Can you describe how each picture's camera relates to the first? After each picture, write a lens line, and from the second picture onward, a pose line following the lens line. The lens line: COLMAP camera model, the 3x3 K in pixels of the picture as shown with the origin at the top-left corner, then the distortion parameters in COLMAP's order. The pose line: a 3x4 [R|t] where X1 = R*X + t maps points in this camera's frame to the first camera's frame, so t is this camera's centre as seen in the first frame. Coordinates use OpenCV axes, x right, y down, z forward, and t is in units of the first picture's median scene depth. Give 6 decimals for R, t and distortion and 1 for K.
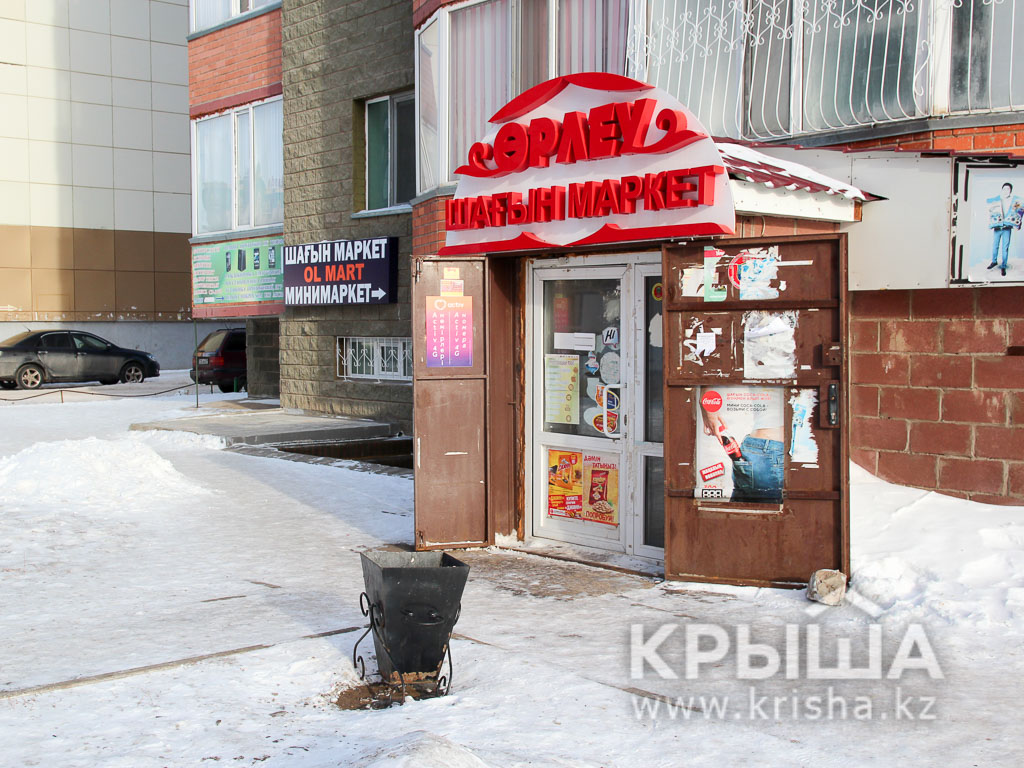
lens RADIAL K [[1293.4, 0, 512.0], [0, 1293.4, 384.0], [0, 0, 1]] dist [-0.008957, -0.007595]
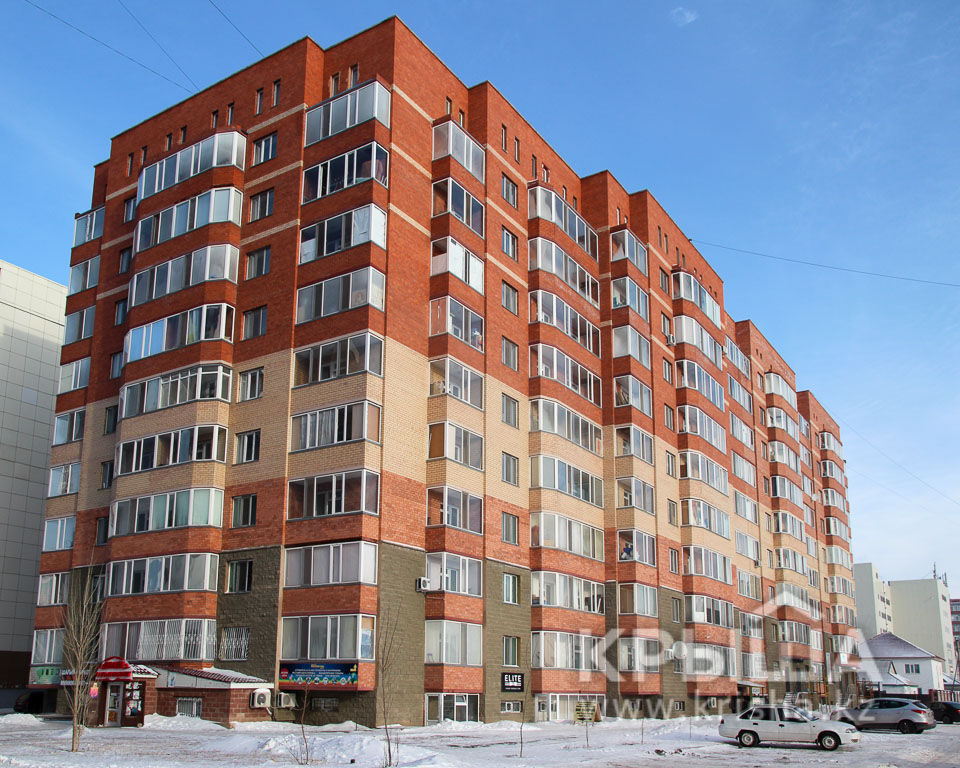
lens RADIAL K [[1141.9, 0, 480.0], [0, 1141.9, 384.0], [0, 0, 1]] dist [-0.030532, -0.056245]
pose [[0.976058, 0.058789, 0.209417, 0.589041], [0.007472, 0.953152, -0.302398, 0.230820], [-0.217384, 0.296723, 0.929892, -5.509369]]
